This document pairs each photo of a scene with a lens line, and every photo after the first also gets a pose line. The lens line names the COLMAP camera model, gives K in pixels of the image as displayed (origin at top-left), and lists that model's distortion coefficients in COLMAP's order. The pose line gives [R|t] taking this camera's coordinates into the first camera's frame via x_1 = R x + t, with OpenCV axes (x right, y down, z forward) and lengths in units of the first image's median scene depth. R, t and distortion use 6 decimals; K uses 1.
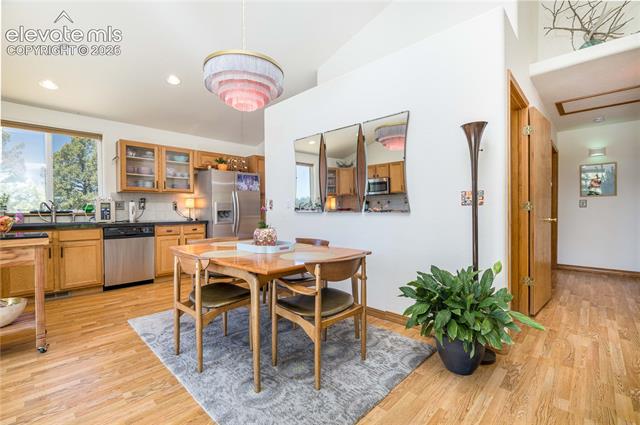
lens RADIAL K [[283.9, 0, 318.5], [0, 283.9, 212.8], [0, 0, 1]] dist [-0.002801, -0.000101]
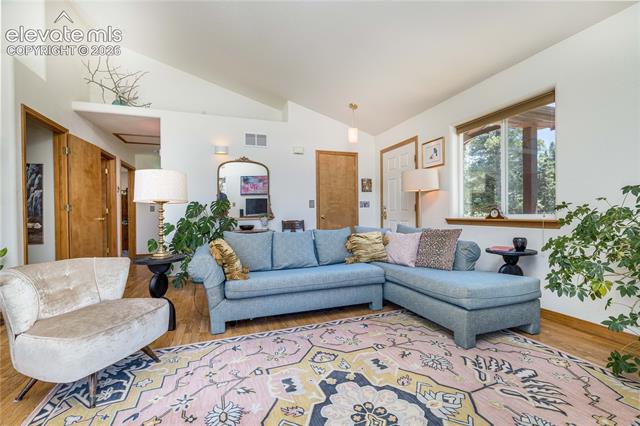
lens RADIAL K [[283.9, 0, 319.0], [0, 283.9, 214.2], [0, 0, 1]] dist [-0.002801, -0.000101]
pose [[0.444268, 0.002433, 0.895891, 0.048546], [0.016529, 0.999804, -0.010912, 0.023520], [-0.895742, 0.019656, 0.444140, -0.403611]]
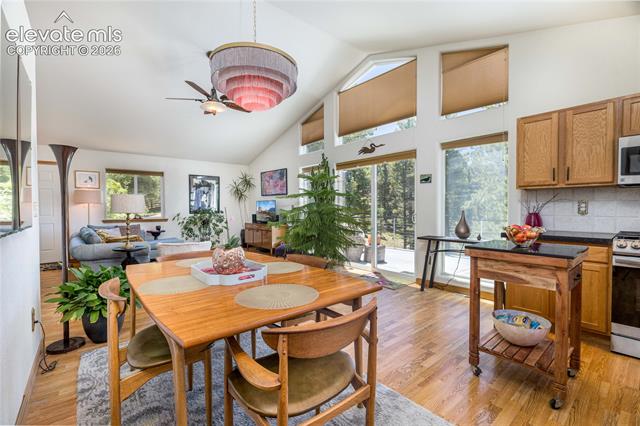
lens RADIAL K [[283.9, 0, 318.9], [0, 283.9, 214.0], [0, 0, 1]] dist [-0.002801, -0.000101]
pose [[-0.994379, 0.007855, 0.105586, -0.280613], [0.010979, 0.999518, 0.029041, -0.027458], [-0.105307, 0.030037, -0.993986, 0.945692]]
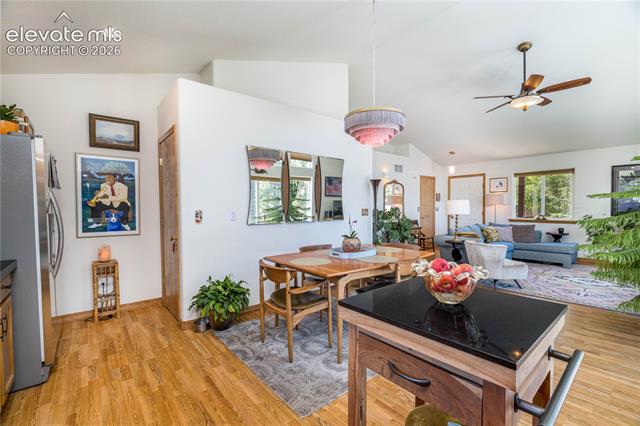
lens RADIAL K [[283.9, 0, 321.7], [0, 283.9, 212.7], [0, 0, 1]] dist [-0.002801, -0.000101]
pose [[0.098815, -0.013459, 0.995015, -0.789188], [0.015050, 0.999814, 0.012029, -0.040583], [-0.994992, 0.013786, 0.098999, 0.553840]]
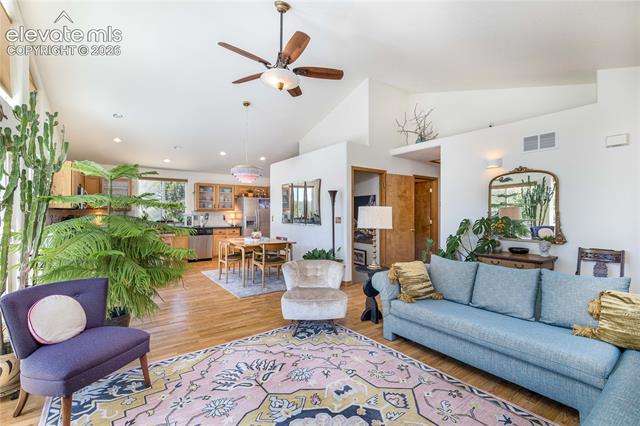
lens RADIAL K [[283.9, 0, 320.1], [0, 283.9, 213.2], [0, 0, 1]] dist [-0.002801, -0.000101]
pose [[0.985749, 0.009458, -0.167954, 0.395257], [-0.011522, 0.999870, -0.011320, -0.041577], [0.167825, 0.013093, 0.985730, -0.663830]]
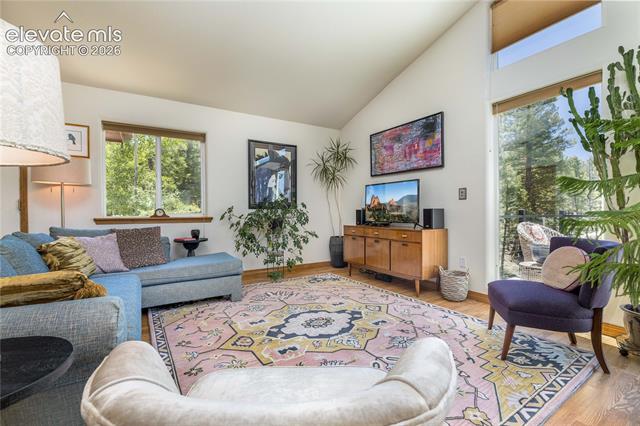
lens RADIAL K [[283.9, 0, 319.2], [0, 283.9, 215.4], [0, 0, 1]] dist [-0.002801, -0.000101]
pose [[-0.967570, 0.009038, 0.252443, 0.196515], [0.014813, 0.999670, 0.020987, 0.018348], [-0.252170, 0.024046, -0.967384, 0.208682]]
